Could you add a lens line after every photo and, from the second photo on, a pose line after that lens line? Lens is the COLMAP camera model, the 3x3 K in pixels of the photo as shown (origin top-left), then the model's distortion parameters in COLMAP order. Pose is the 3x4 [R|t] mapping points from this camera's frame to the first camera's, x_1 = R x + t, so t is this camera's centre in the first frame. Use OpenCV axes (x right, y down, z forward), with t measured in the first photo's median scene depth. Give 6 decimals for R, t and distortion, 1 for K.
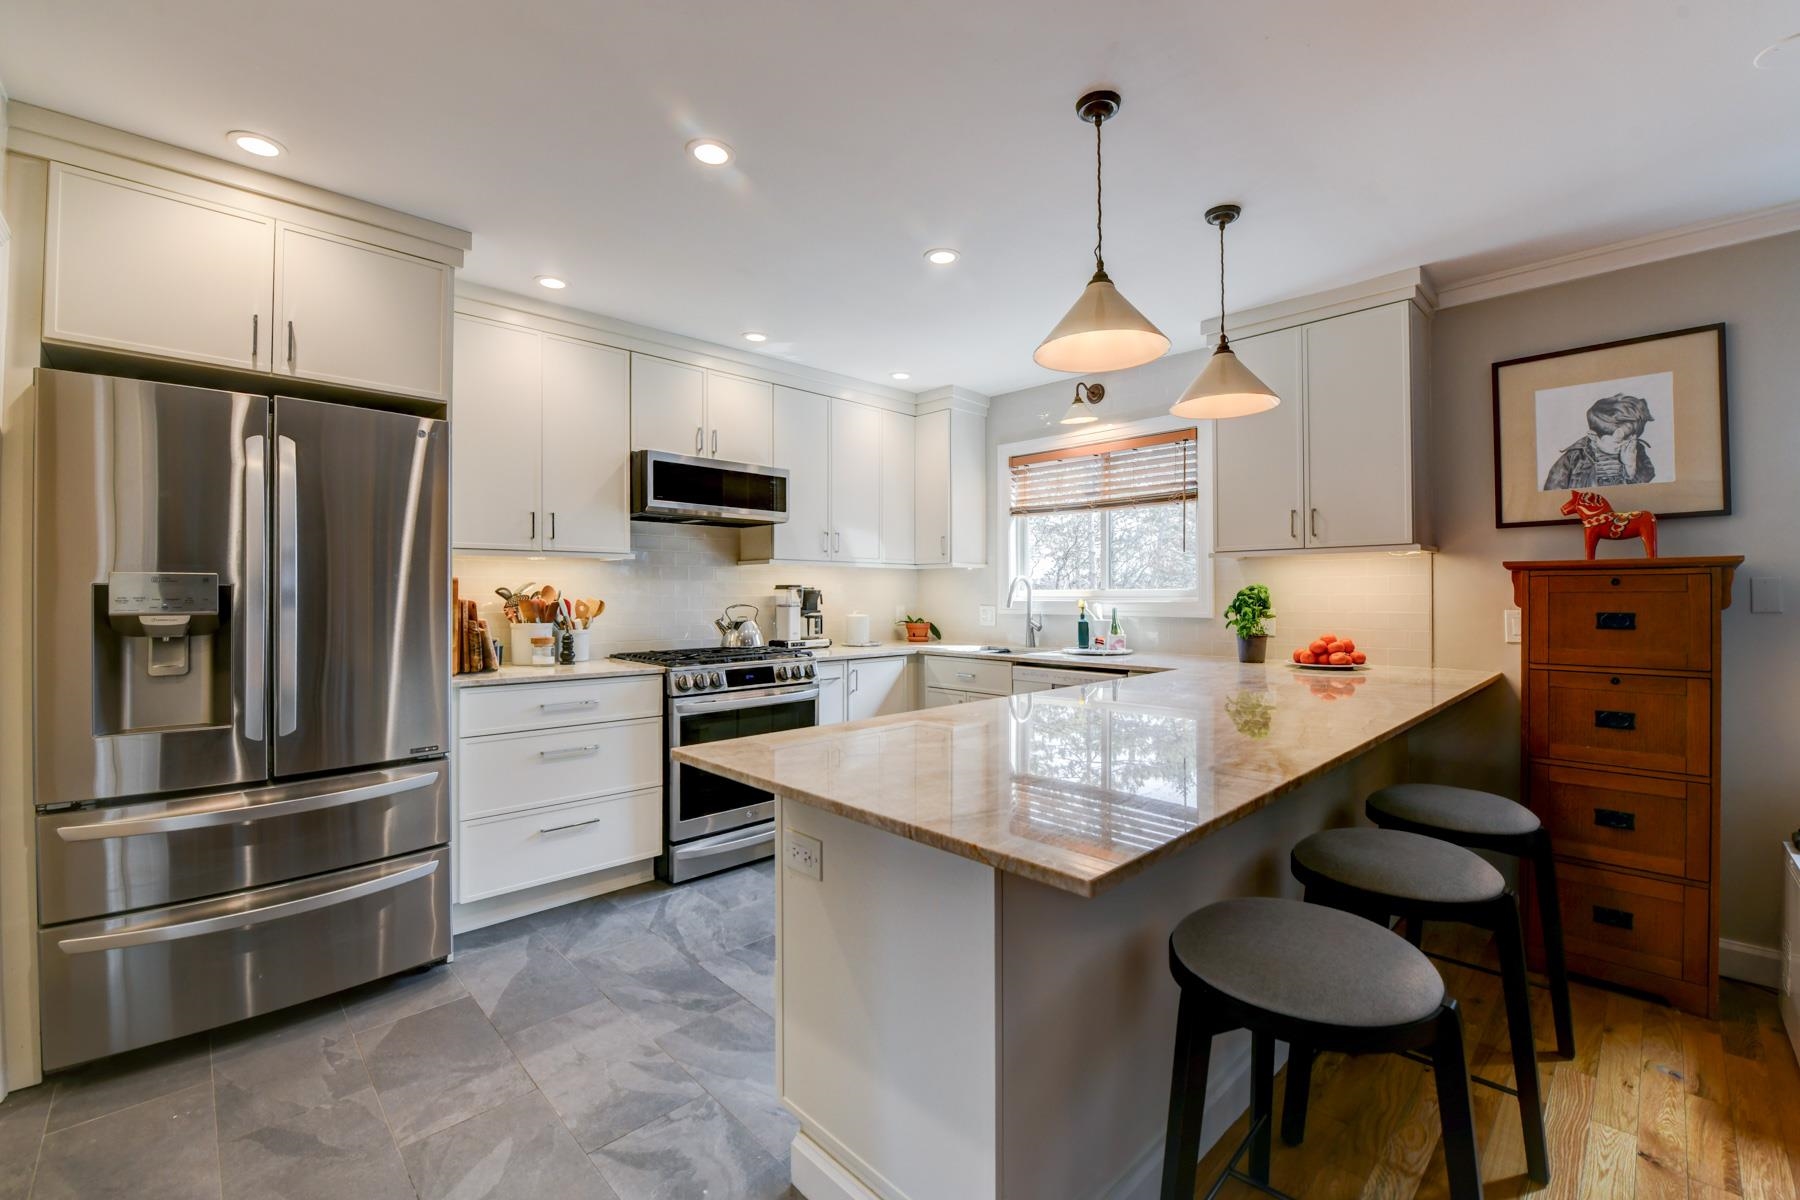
lens RADIAL K [[742.8, 0, 930.6], [0, 742.8, 593.2], [0, 0, 1]] dist [-0.018413, -0.002495]
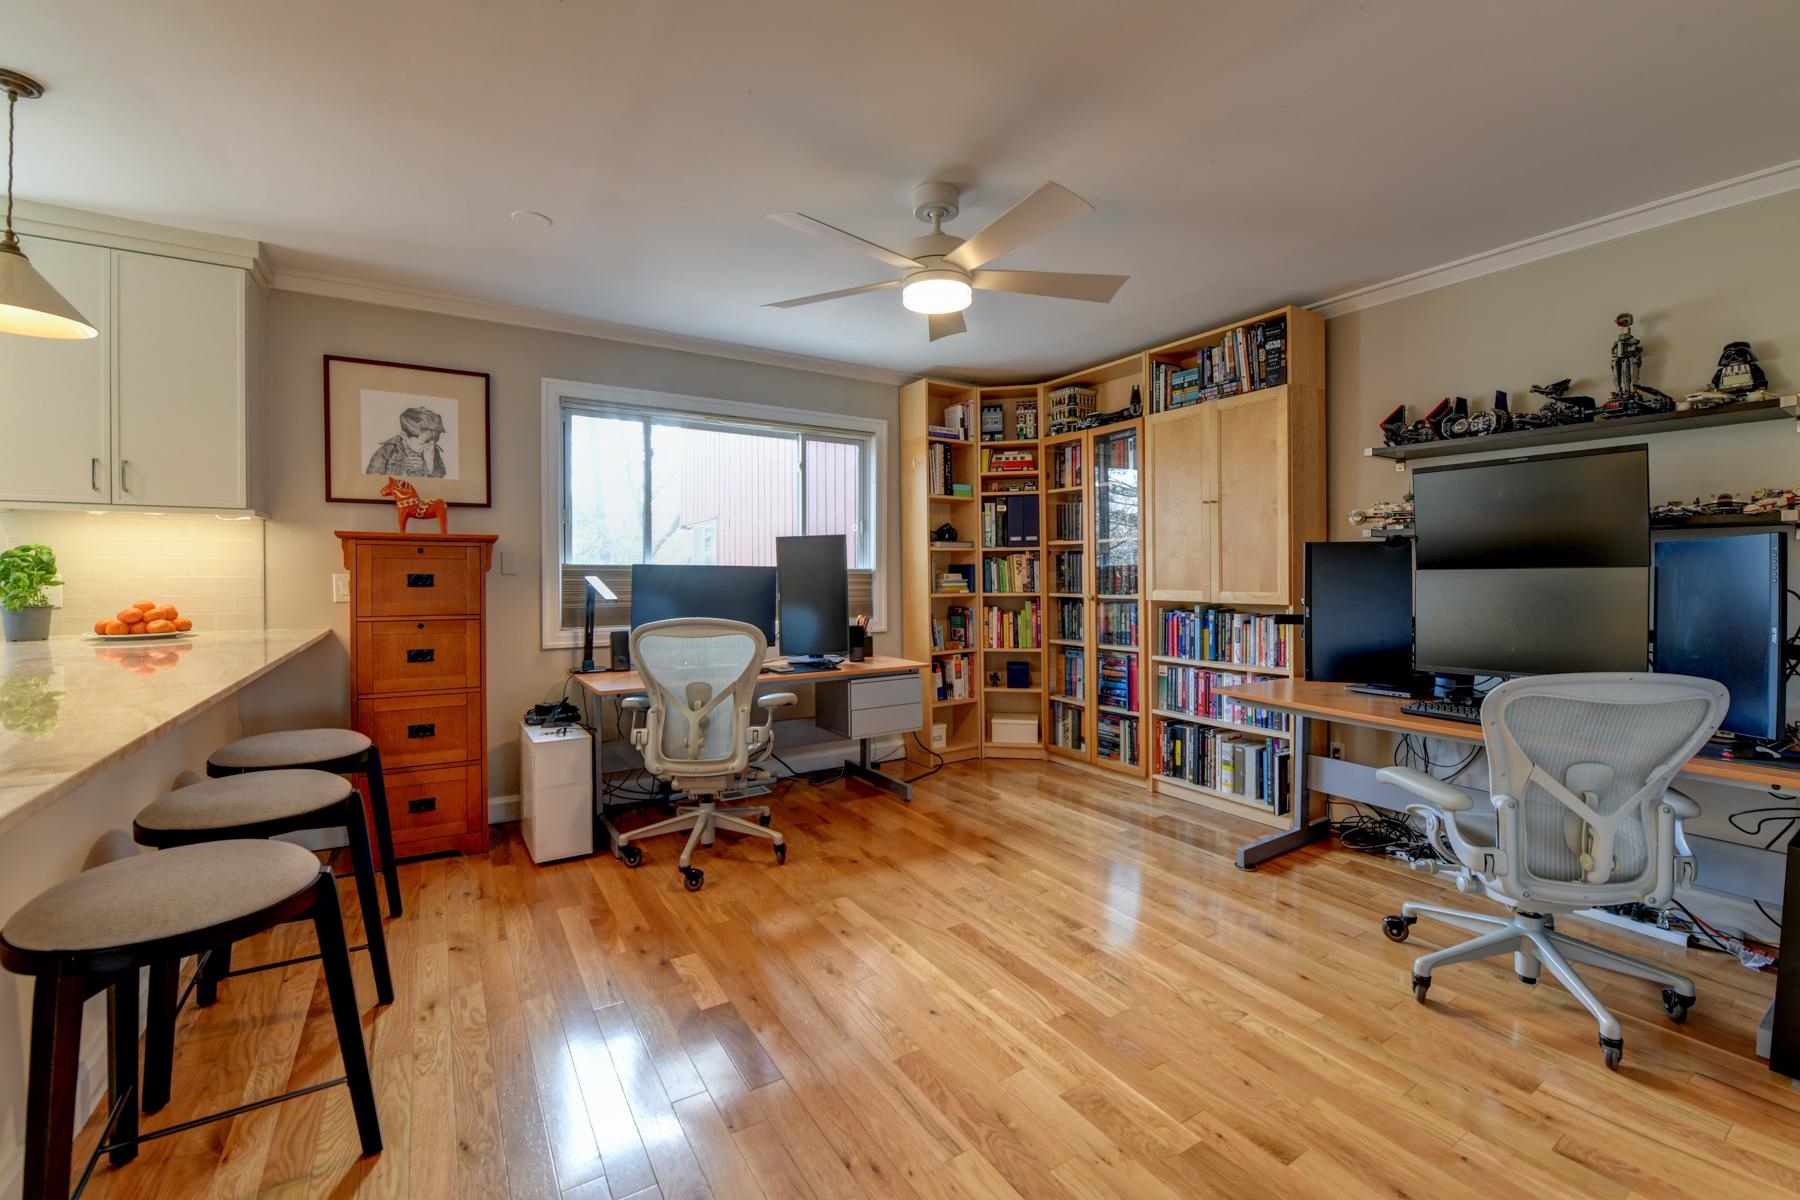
lens RADIAL K [[742.8, 0, 898.5], [0, 742.8, 583.5], [0, 0, 1]] dist [-0.018413, -0.002495]
pose [[0.221344, -0.006510, 0.975174, -0.147986], [-0.004805, 0.999958, 0.007766, 0.026417], [-0.975184, -0.006405, 0.221304, -0.119785]]
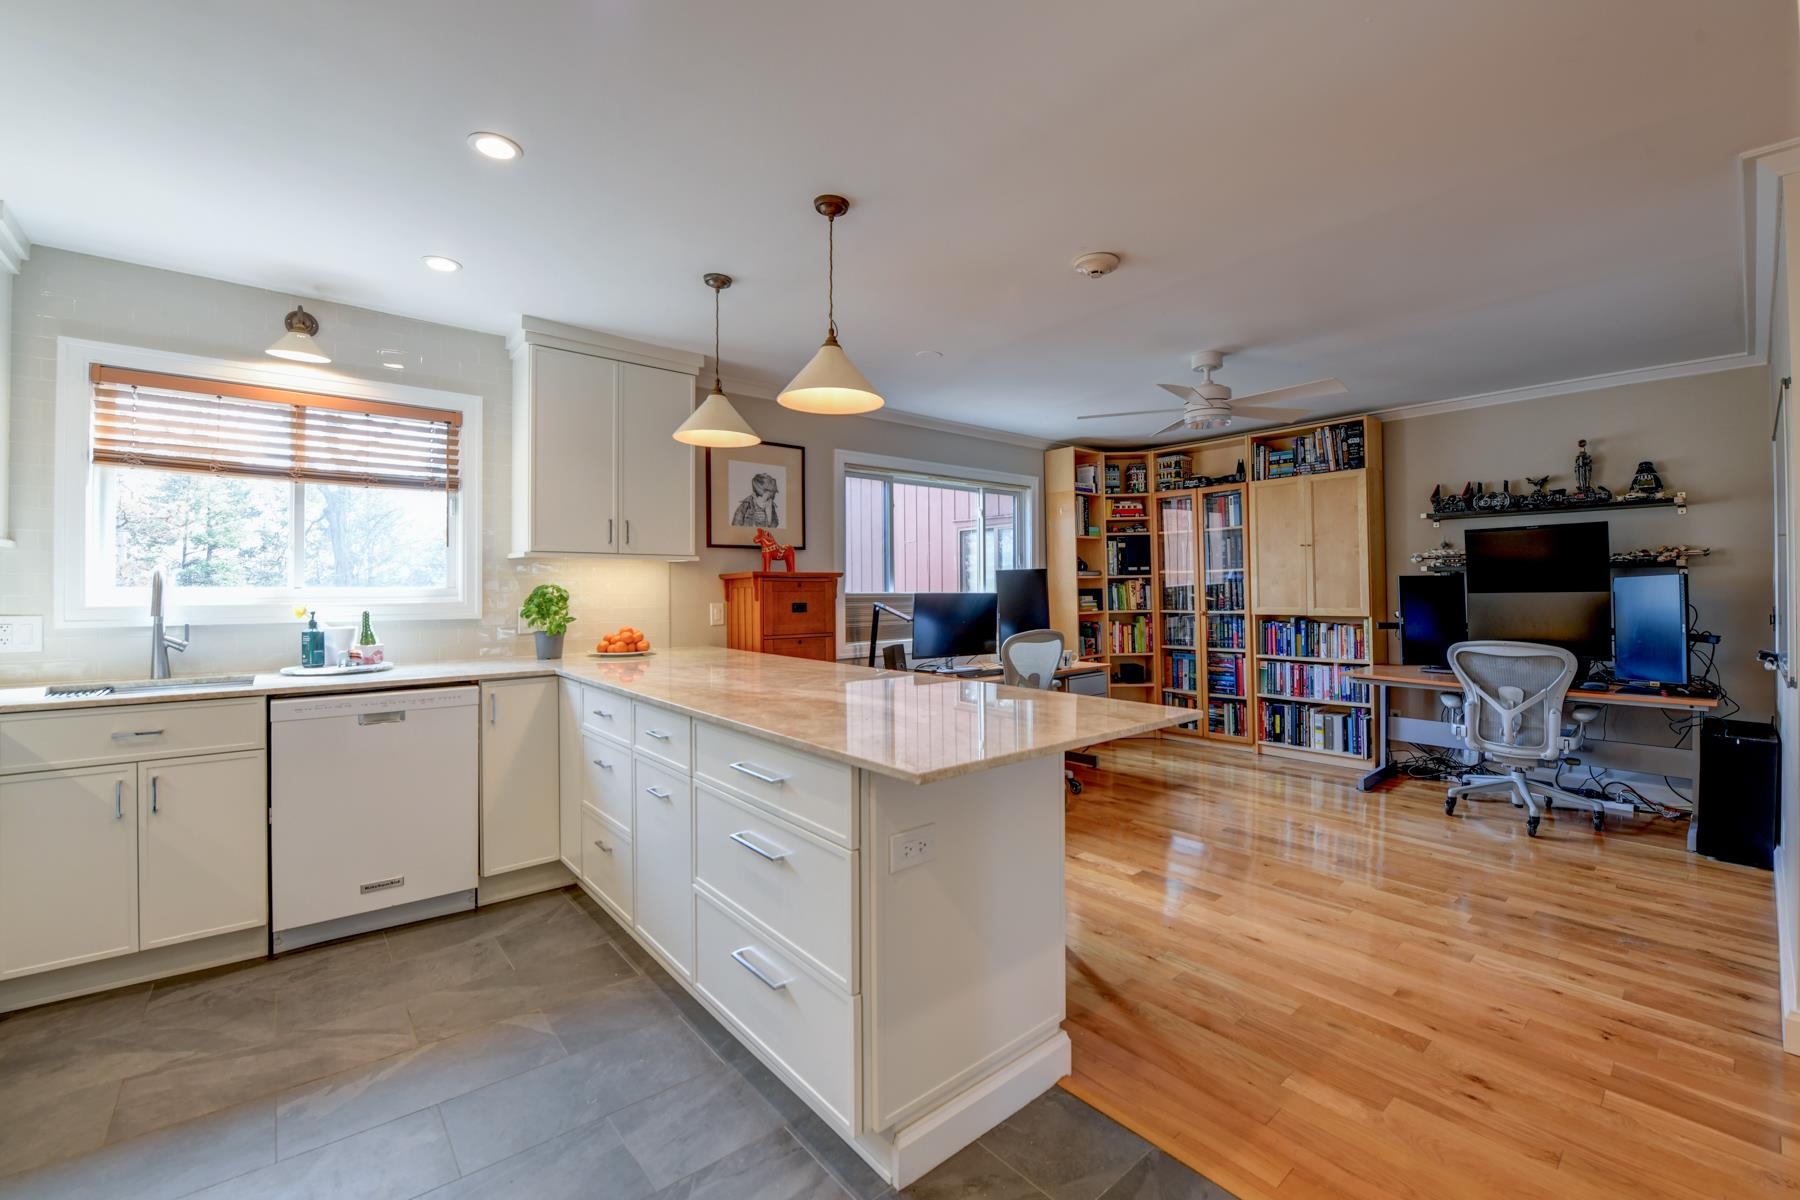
lens RADIAL K [[742.8, 0, 910.4], [0, 742.8, 582.2], [0, 0, 1]] dist [-0.018413, -0.002495]
pose [[0.074454, 0.014580, 0.997118, -0.729509], [0.004972, 0.999875, -0.014992, 0.004735], [-0.997212, 0.006074, 0.074372, 0.540141]]
